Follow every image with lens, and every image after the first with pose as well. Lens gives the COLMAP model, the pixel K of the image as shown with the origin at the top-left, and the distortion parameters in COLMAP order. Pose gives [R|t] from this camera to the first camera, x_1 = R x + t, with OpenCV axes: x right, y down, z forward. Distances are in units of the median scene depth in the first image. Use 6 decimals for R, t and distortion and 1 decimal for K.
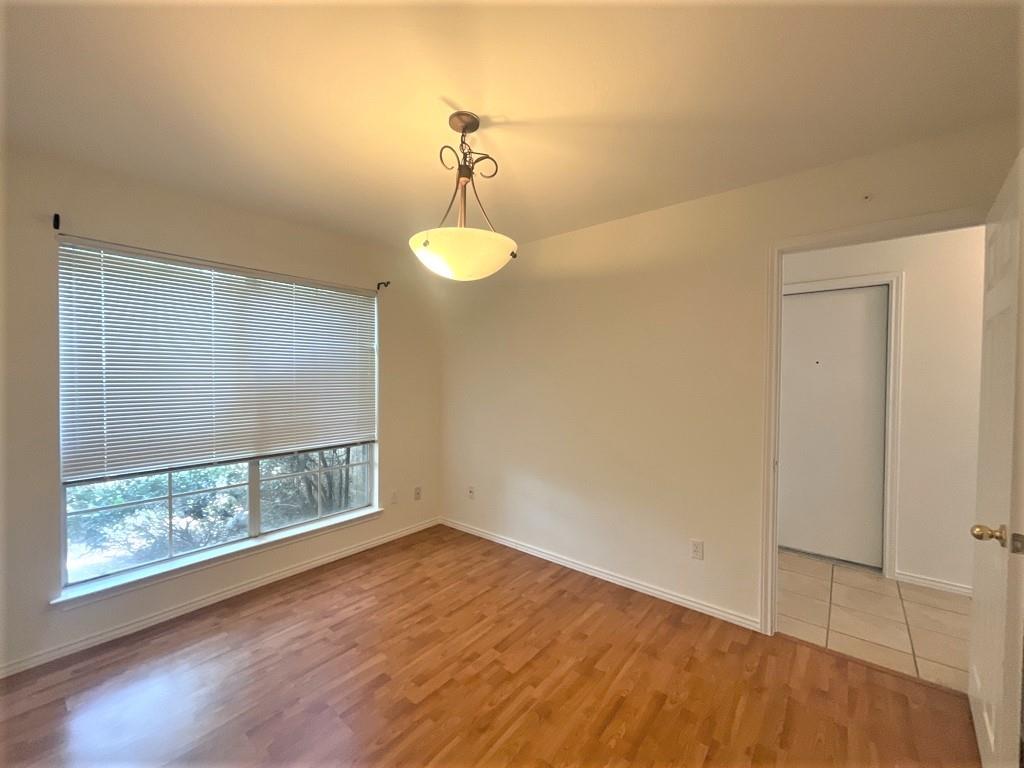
lens RADIAL K [[412.8, 0, 510.9], [0, 412.8, 386.4], [0, 0, 1]] dist [-0.002036, 0.000049]
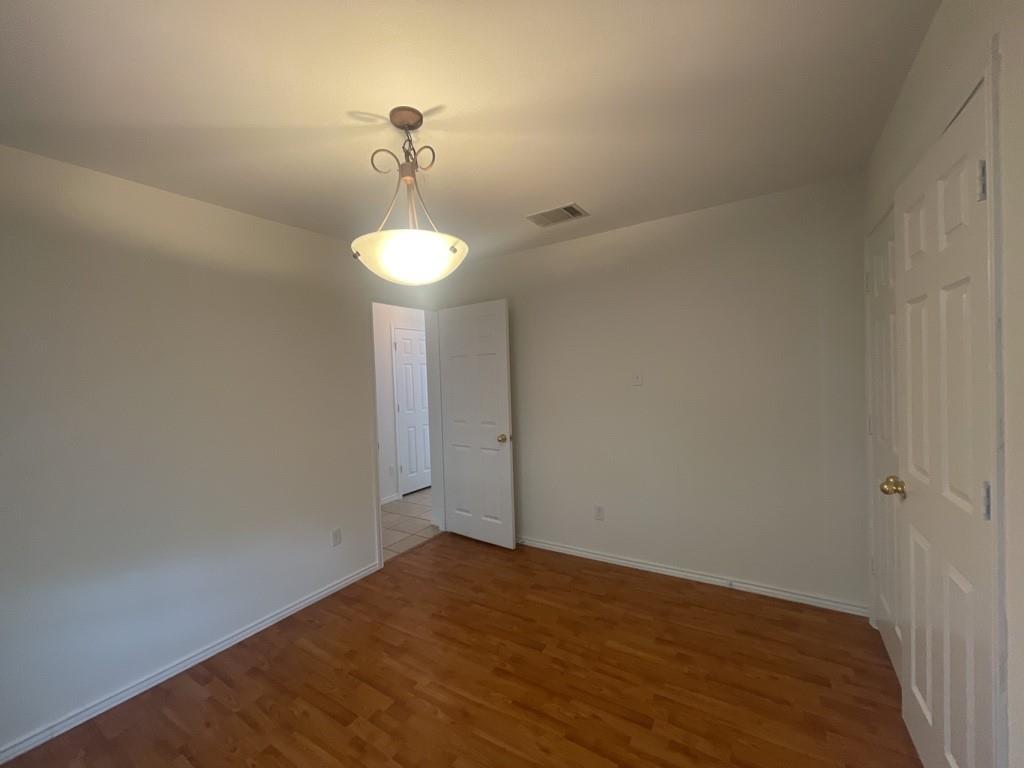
lens RADIAL K [[412.8, 0, 511.0], [0, 412.8, 382.2], [0, 0, 1]] dist [-0.002036, 0.000049]
pose [[-0.118706, -0.013393, 0.992839, -0.810829], [0.063938, 0.997731, 0.021104, -0.030396], [-0.990869, 0.065985, -0.117580, 0.679948]]
